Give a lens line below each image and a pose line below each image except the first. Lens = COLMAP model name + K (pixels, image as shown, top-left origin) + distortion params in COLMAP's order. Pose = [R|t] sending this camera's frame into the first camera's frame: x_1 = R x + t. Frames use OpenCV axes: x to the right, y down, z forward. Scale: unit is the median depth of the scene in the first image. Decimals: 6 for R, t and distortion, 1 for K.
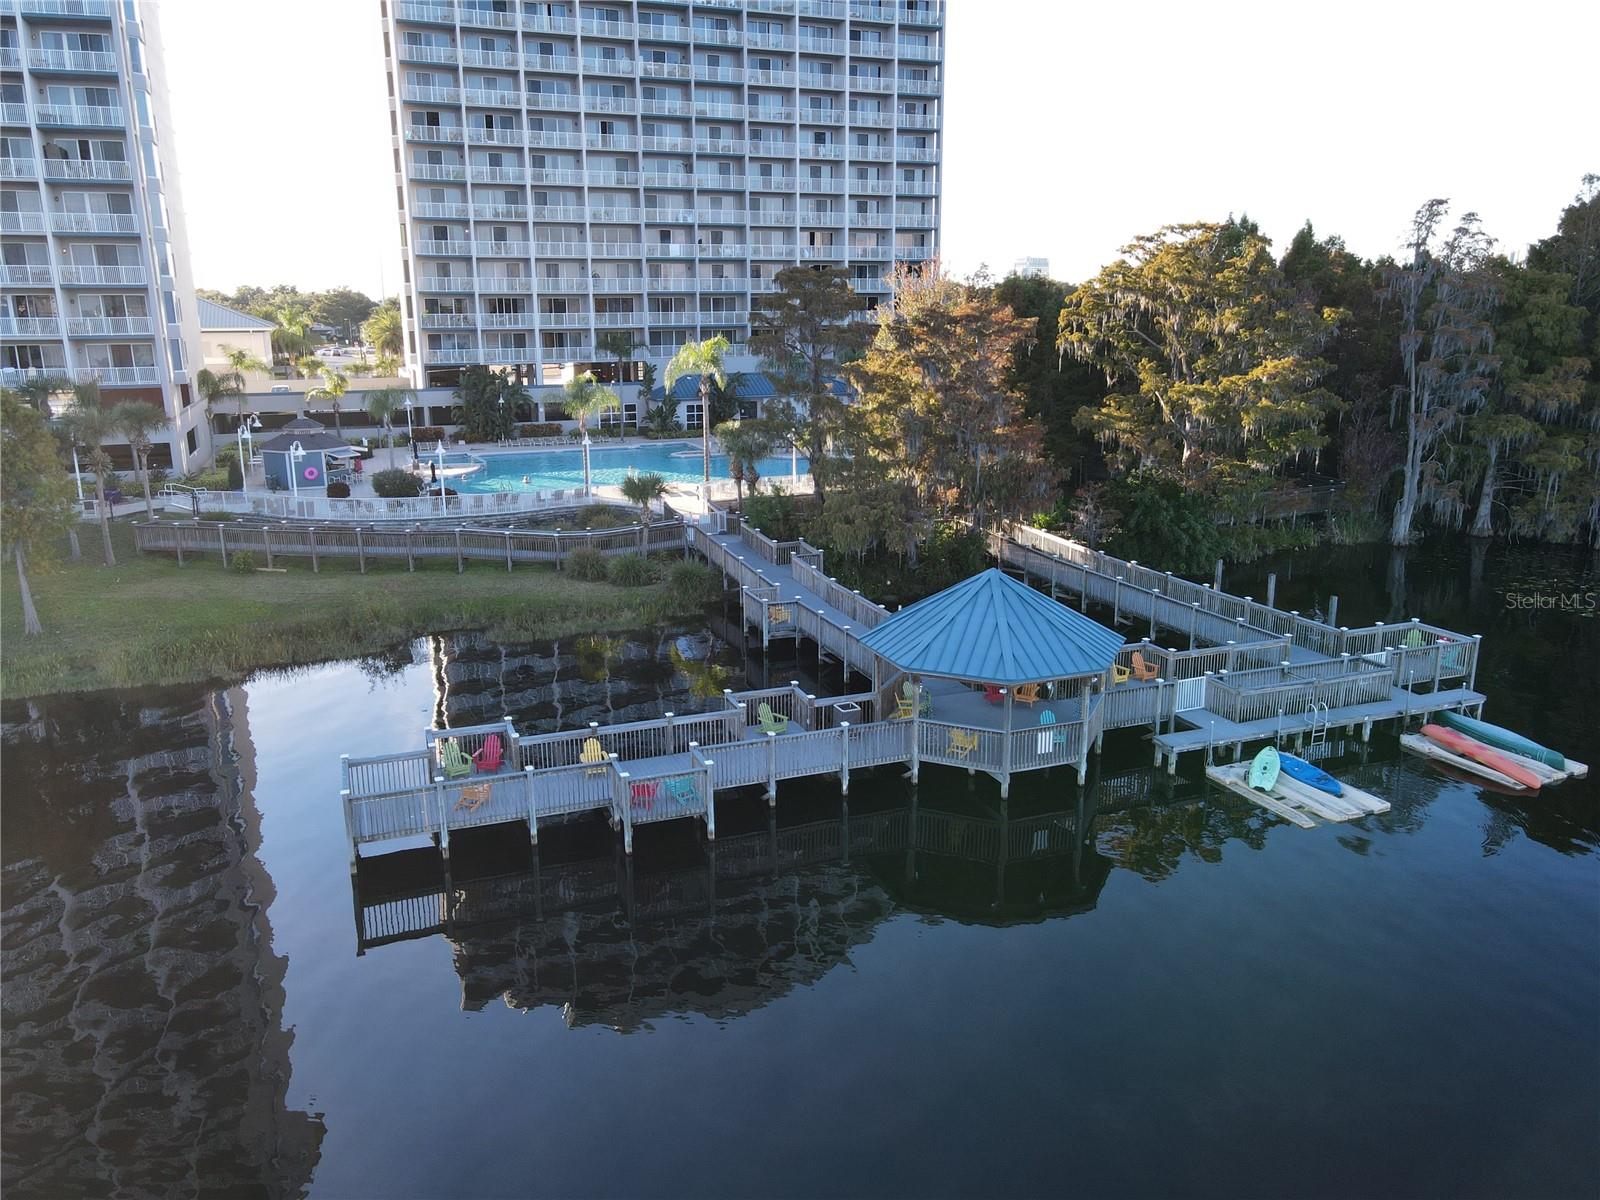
lens RADIAL K [[1183.3, 0, 797.5], [0, 1183.3, 592.1], [0, 0, 1]] dist [-0.004168, 0.046933]
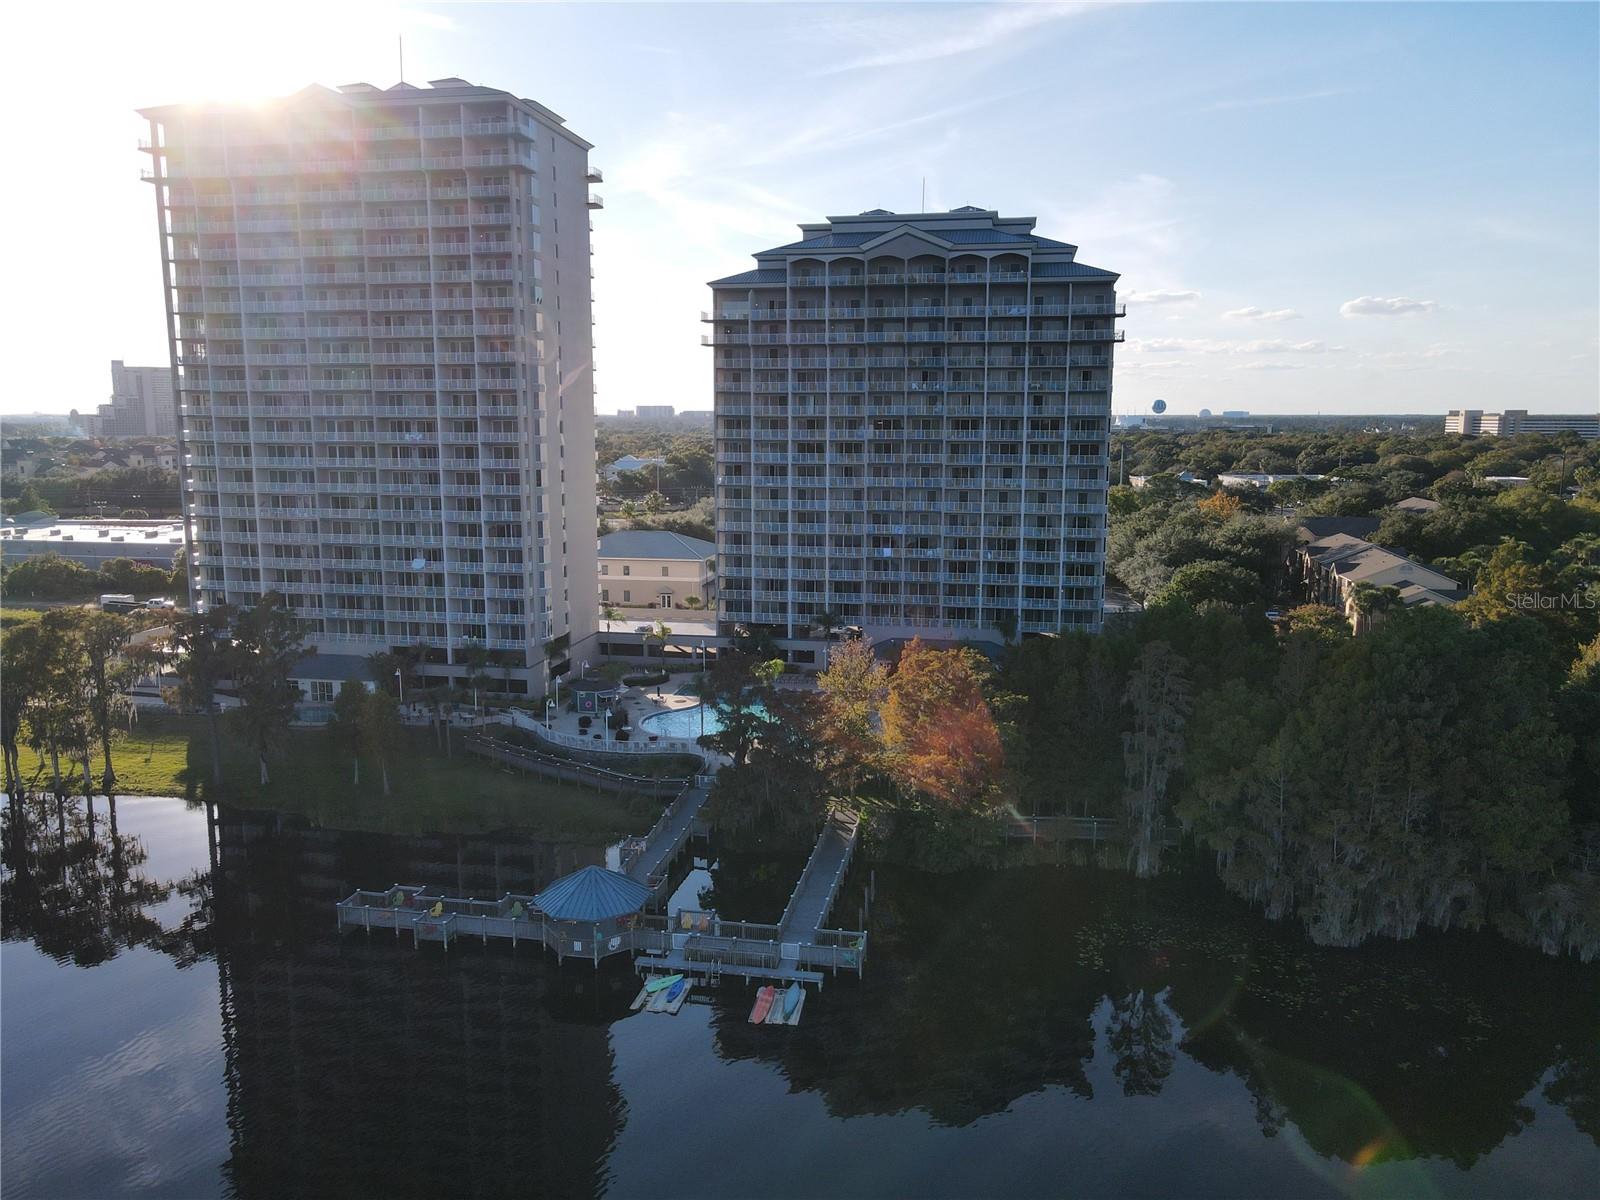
lens RADIAL K [[1175.2, 0, 788.9], [0, 1175.2, 602.3], [0, 0, 1]] dist [-0.006635, 0.046338]
pose [[0.849684, 0.088353, -0.519837, 0.553406], [-0.128063, 0.990922, -0.040901, -0.163336], [0.511504, 0.101325, 0.853286, -0.271008]]
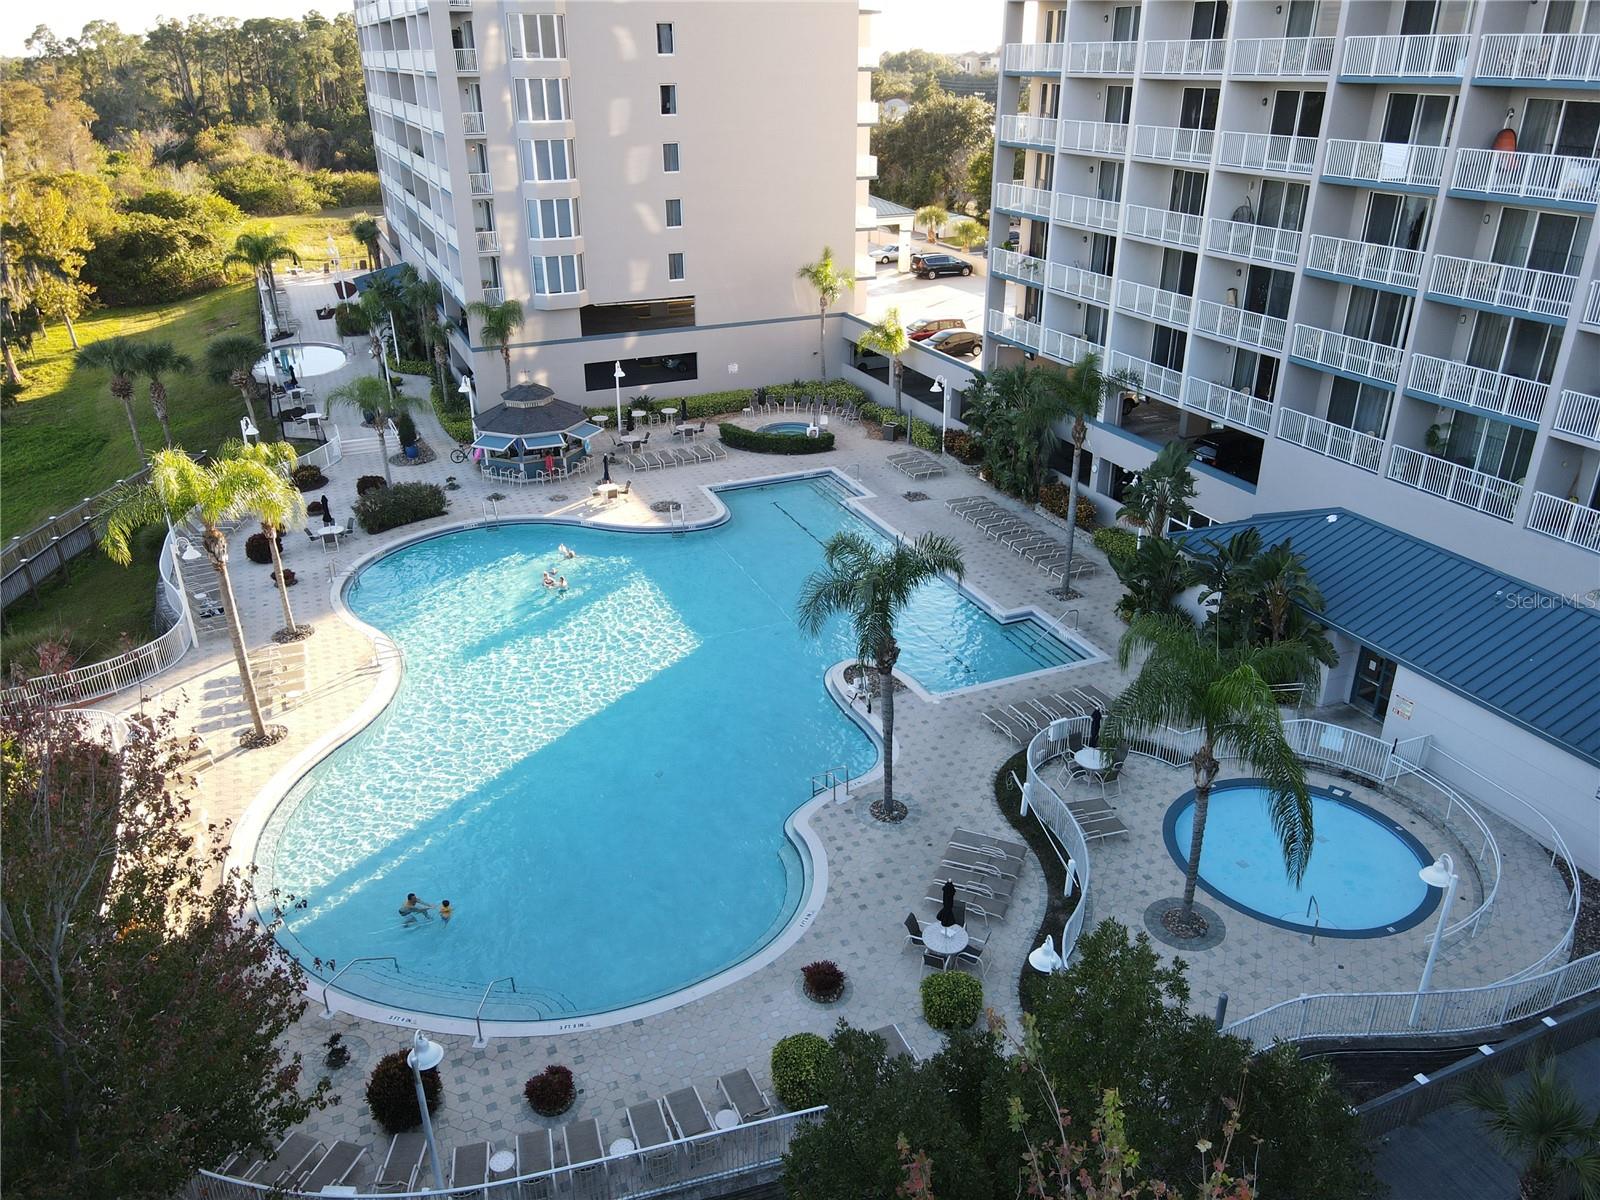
lens RADIAL K [[1175.2, 0, 788.9], [0, 1175.2, 602.3], [0, 0, 1]] dist [-0.006635, 0.046338]
pose [[0.032570, 0.429110, -0.902665, 0.263736], [-0.226297, 0.882856, 0.411528, -0.289429], [0.973514, 0.190867, 0.125861, 0.842595]]
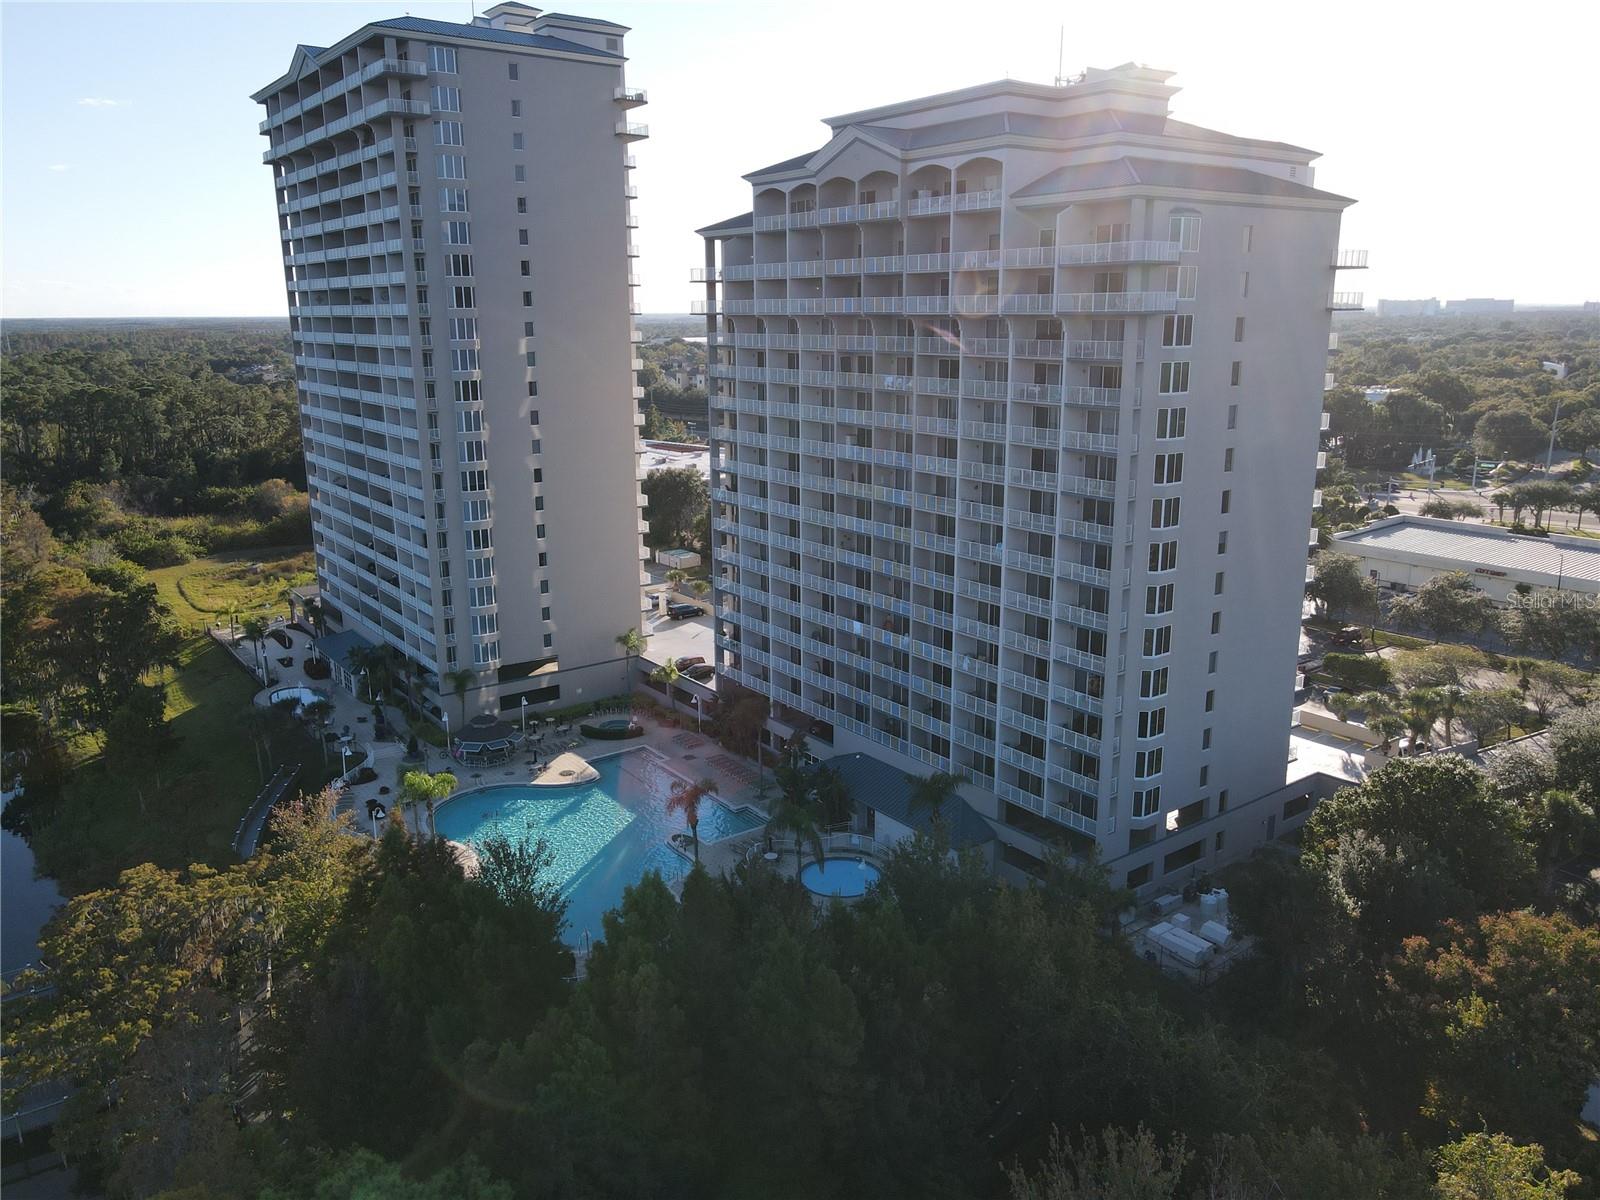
lens RADIAL K [[1175.2, 0, 788.9], [0, 1175.2, 602.3], [0, 0, 1]] dist [-0.006635, 0.046338]
pose [[0.263984, 0.237082, -0.934936, 0.794470], [-0.219072, 0.958725, 0.181258, -0.488910], [0.939319, 0.156969, 0.305026, 0.681454]]
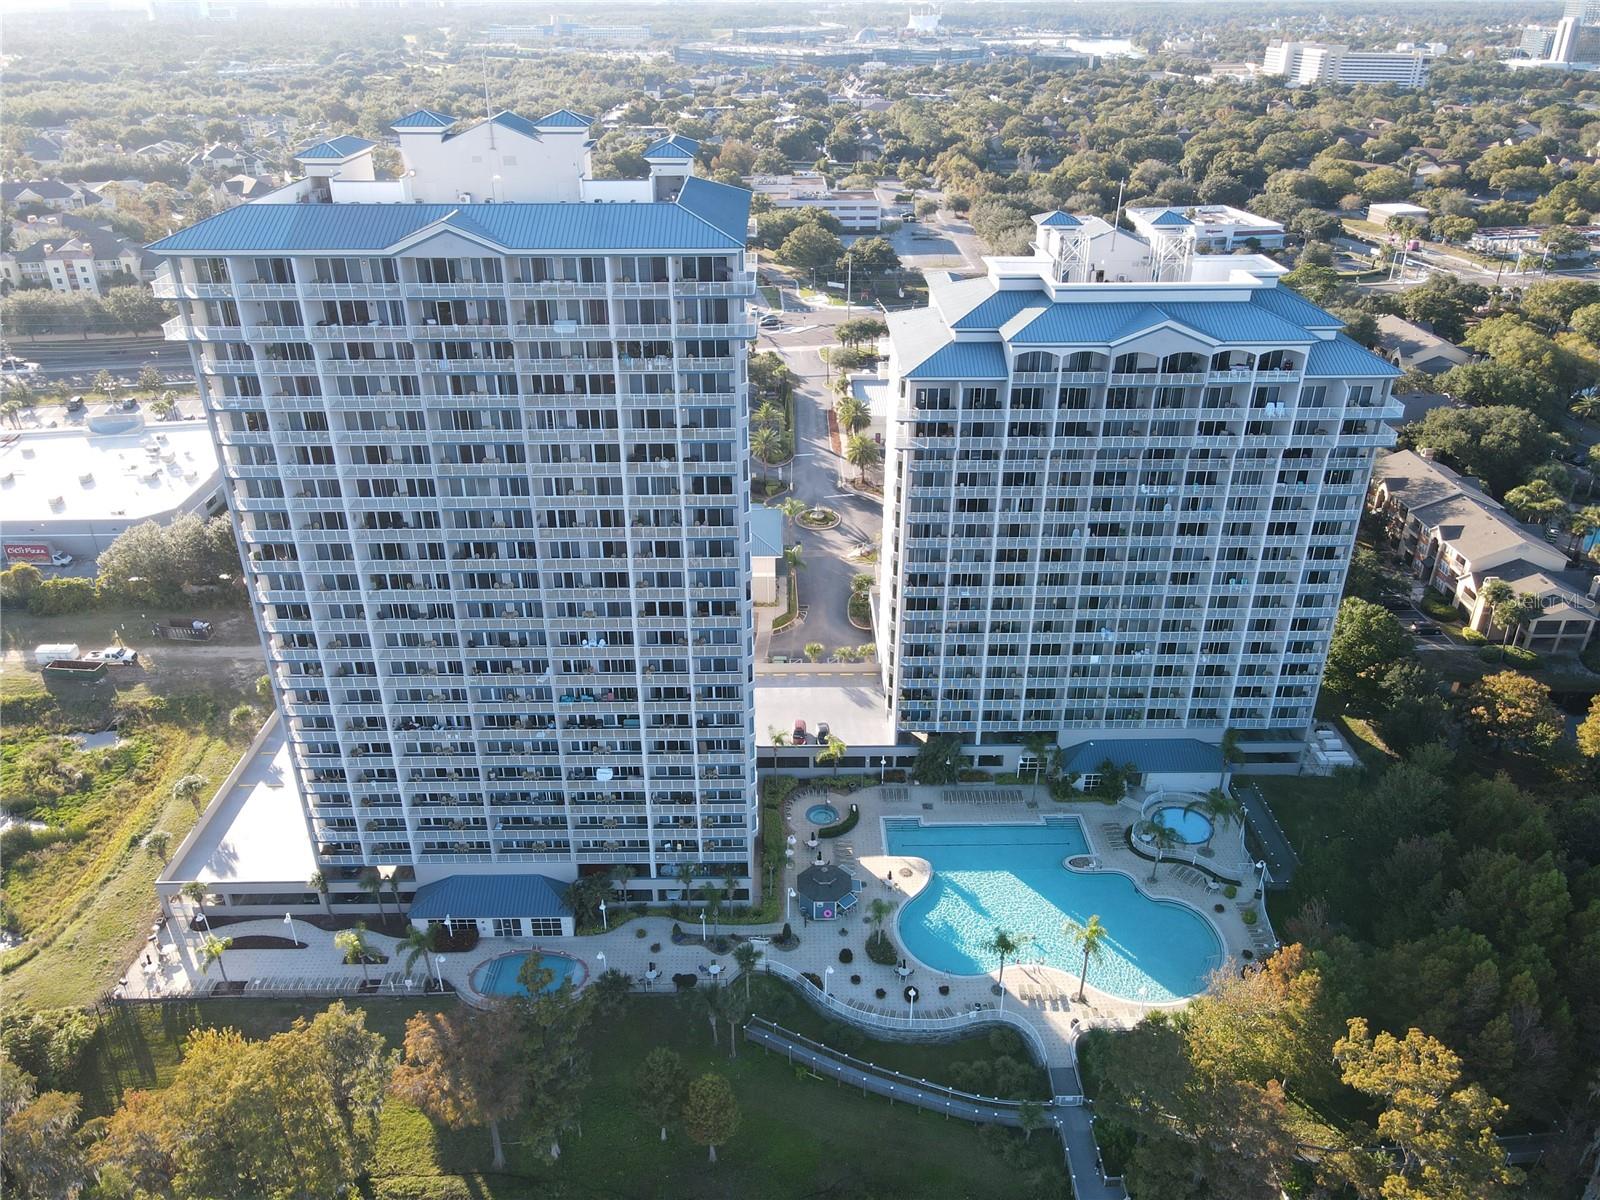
lens RADIAL K [[1175.2, 0, 788.9], [0, 1175.2, 602.3], [0, 0, 1]] dist [-0.006635, 0.046338]
pose [[0.936872, 0.159947, -0.310946, -0.027741], [-0.080894, 0.964268, 0.252276, -0.671787], [0.340186, -0.211197, 0.916335, -0.281031]]
